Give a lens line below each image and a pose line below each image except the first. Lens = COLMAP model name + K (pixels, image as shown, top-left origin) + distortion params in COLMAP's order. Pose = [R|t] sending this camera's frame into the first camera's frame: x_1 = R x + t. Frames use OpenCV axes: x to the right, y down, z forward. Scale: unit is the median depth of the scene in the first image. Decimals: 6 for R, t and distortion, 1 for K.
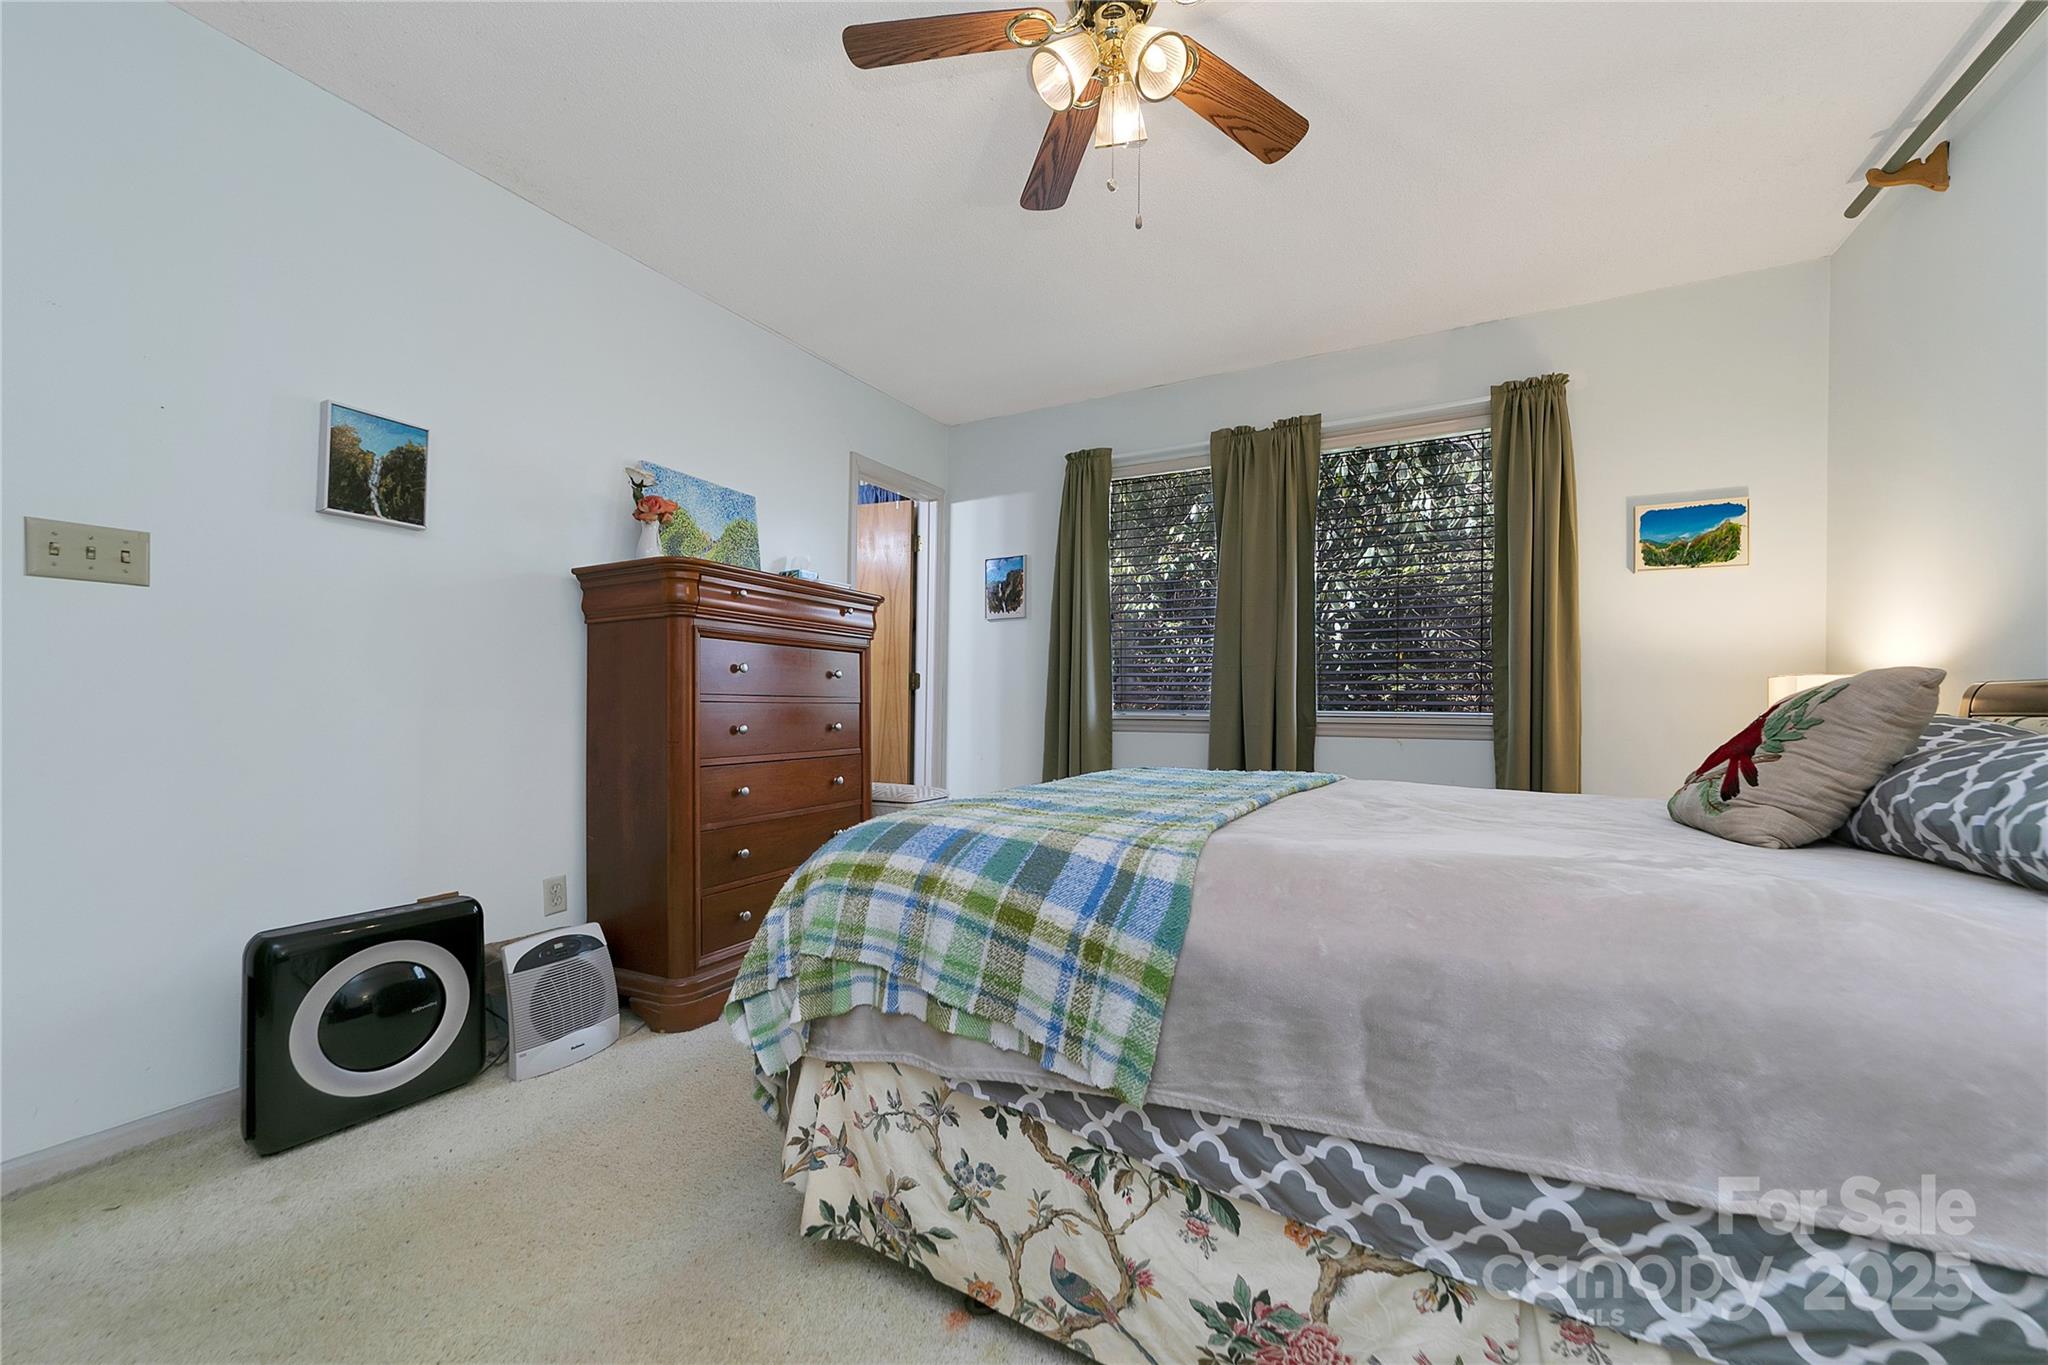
lens RADIAL K [[785.3, 0, 1032.4], [0, 785.3, 700.0], [0, 0, 1]] dist [-0.008316, 0.000575]
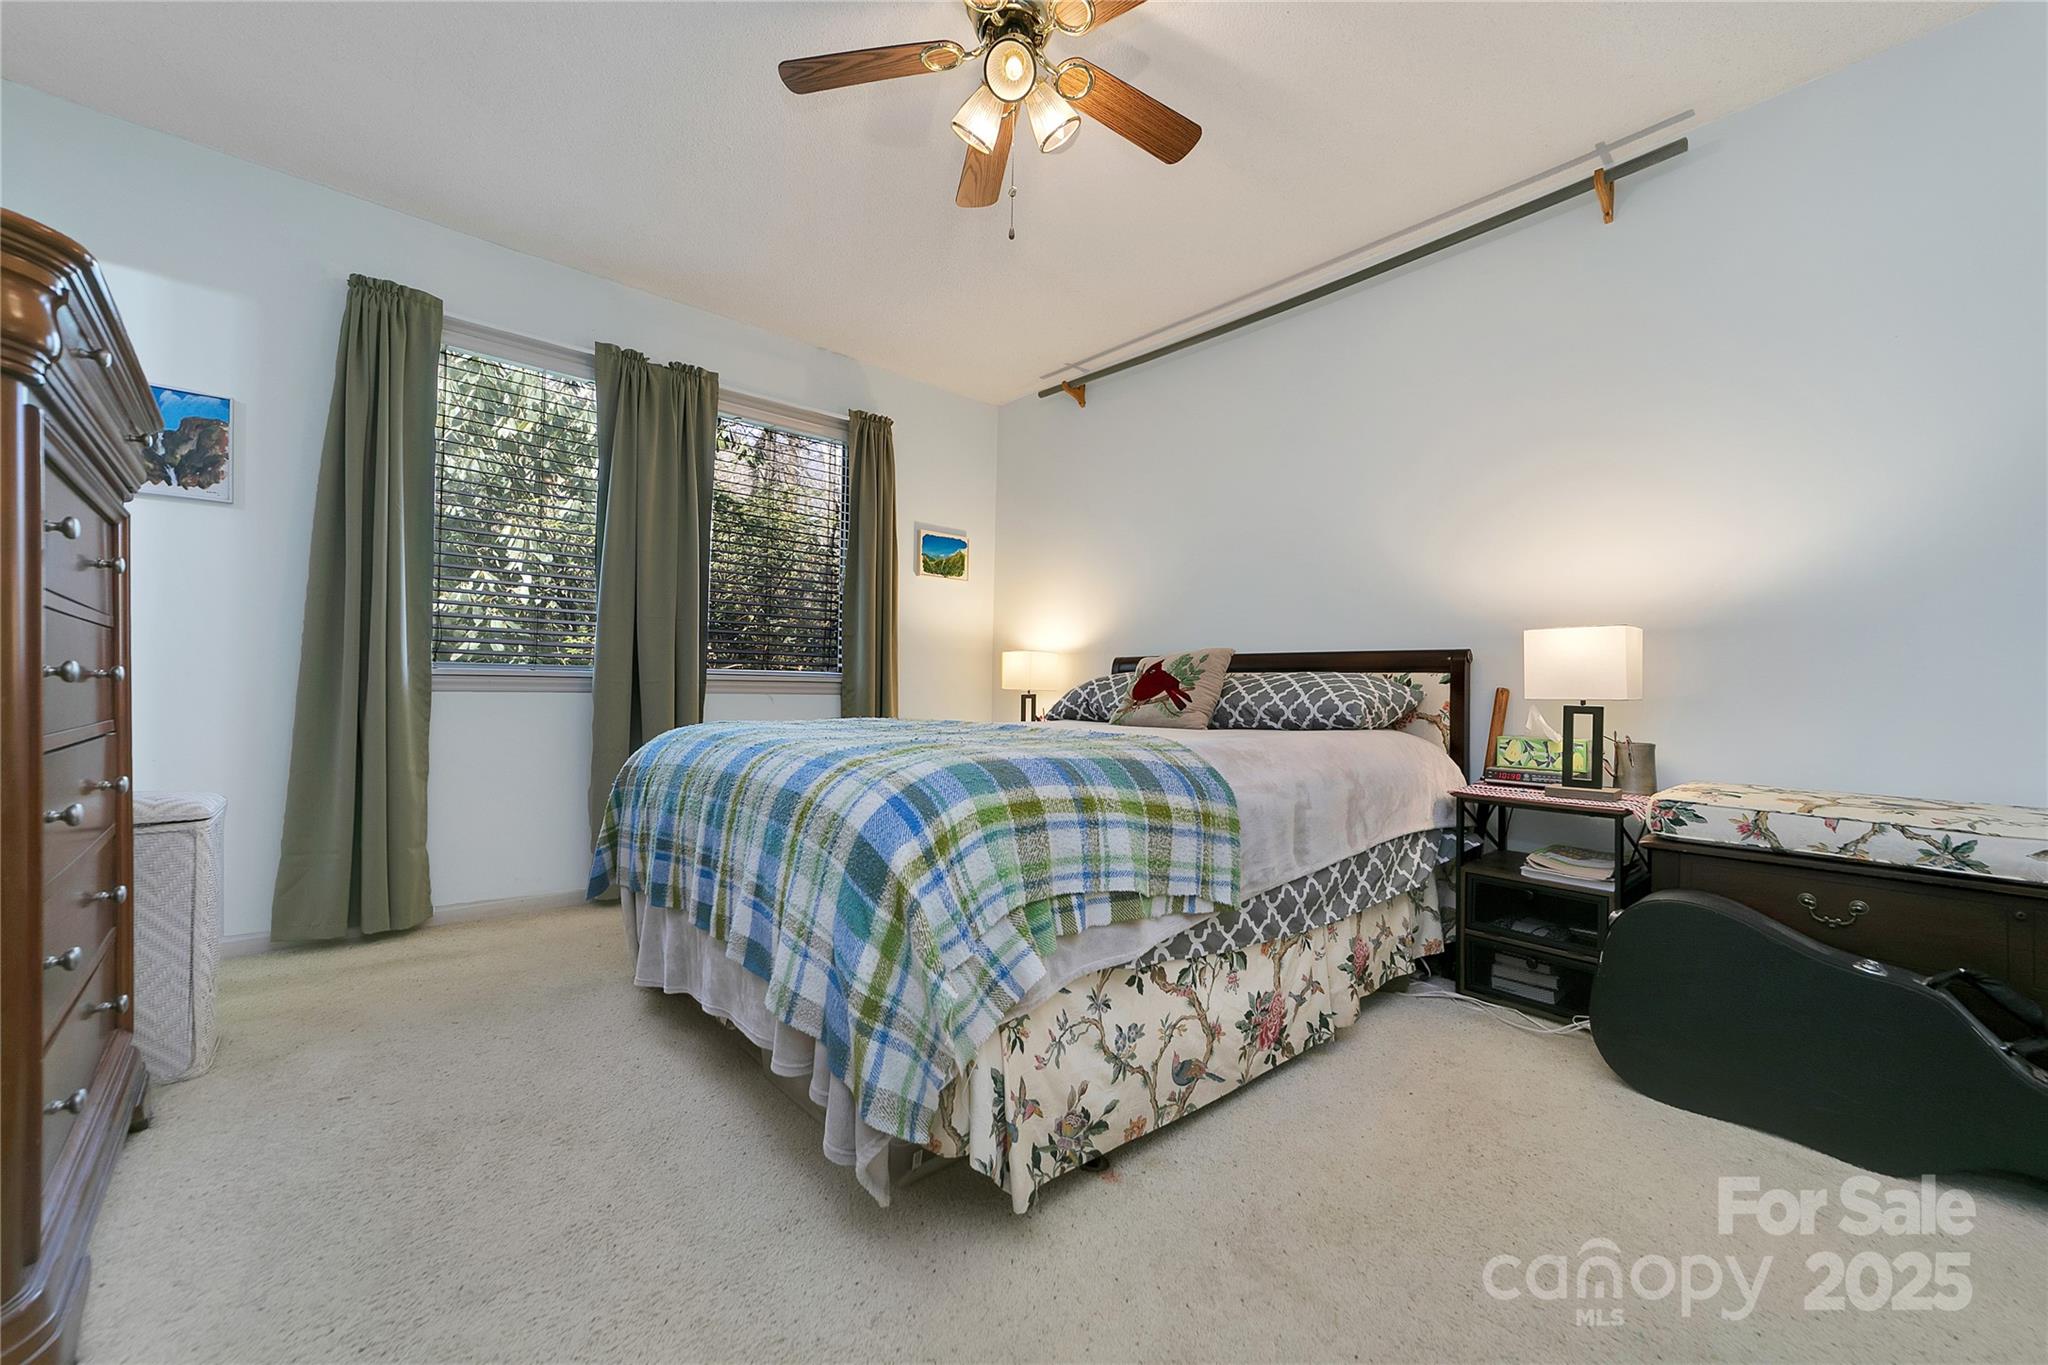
lens RADIAL K [[785.3, 0, 1033.5], [0, 785.3, 687.5], [0, 0, 1]] dist [-0.008316, 0.000575]
pose [[0.337200, -0.000514, 0.941433, -1.260122], [-0.017217, 0.999829, 0.006712, 0.072913], [-0.941276, -0.018472, 0.337134, 0.760089]]
